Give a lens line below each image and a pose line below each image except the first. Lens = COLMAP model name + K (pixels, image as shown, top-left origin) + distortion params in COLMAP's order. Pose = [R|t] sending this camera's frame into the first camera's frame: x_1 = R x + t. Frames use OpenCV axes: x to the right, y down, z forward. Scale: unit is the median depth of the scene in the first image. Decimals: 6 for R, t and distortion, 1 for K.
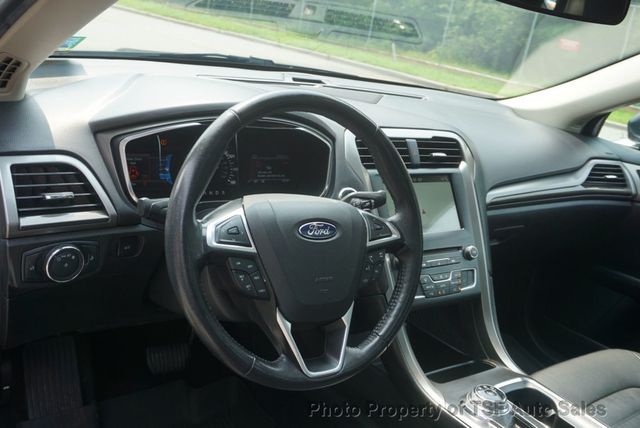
lens RADIAL K [[643.0, 0, 321.1], [0, 643.0, 208.8], [0, 0, 1]] dist [0.000598, 0.000000]
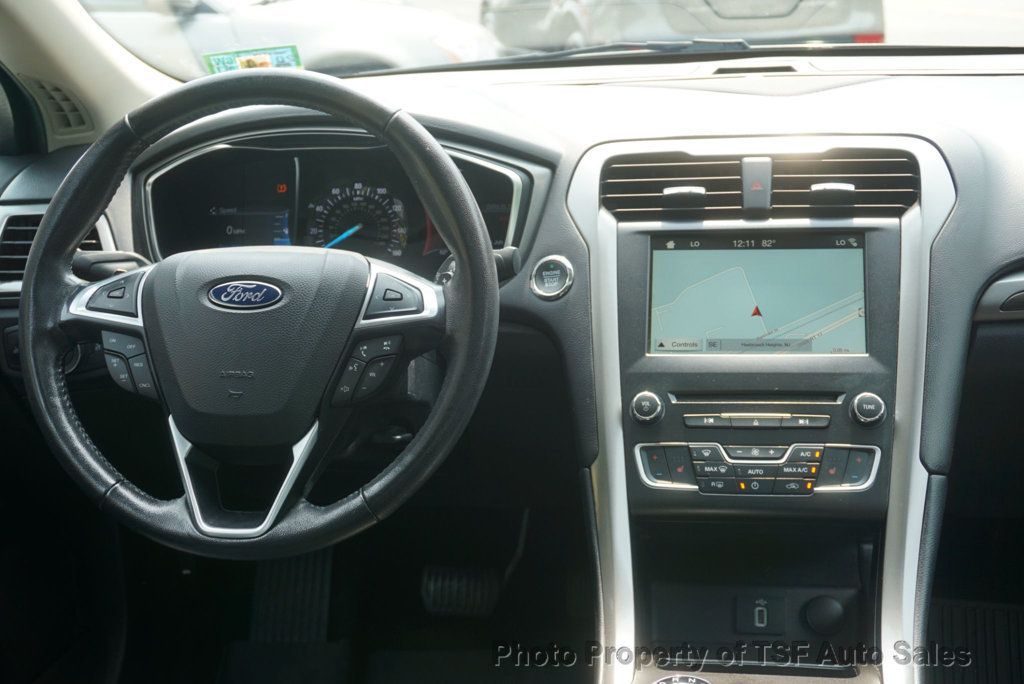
lens RADIAL K [[1358.0, 0, 513.1], [0, 1358.0, 349.5], [0, 0, 1]] dist [0.021968, 0.000000]
pose [[0.706513, 0.005515, -0.707679, 0.749953], [-0.056651, 0.997201, -0.048787, 0.091961], [0.705429, 0.074560, 0.704848, 0.211595]]
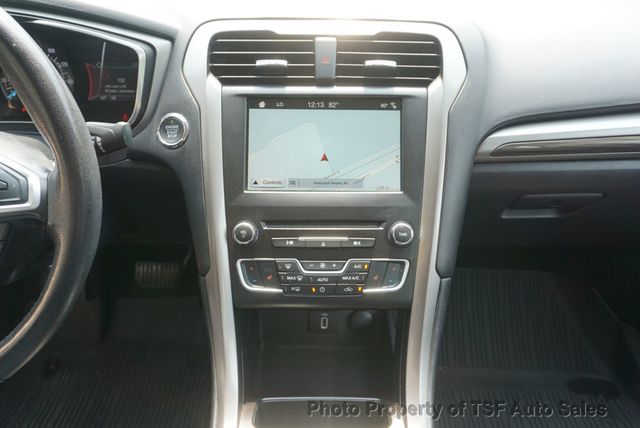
lens RADIAL K [[520.4, 0, 317.0], [0, 520.4, 215.8], [0, 0, 1]] dist [-0.030467, 0.024383]
pose [[0.815834, 0.168528, -0.553185, 0.462240], [-0.054795, 0.974818, 0.216167, -0.051472], [0.575685, -0.146045, 0.804523, 0.606236]]
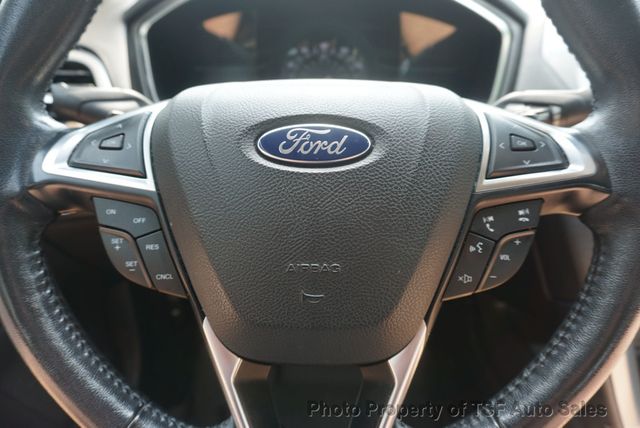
lens RADIAL K [[413.3, 0, 322.3], [0, 413.3, 207.7], [0, 0, 1]] dist [-0.007712, 0.000803]
pose [[0.810197, 0.079786, -0.580703, 0.106797], [-0.035777, 0.995577, 0.086872, 0.034572], [0.585065, -0.049608, 0.809468, 0.566363]]
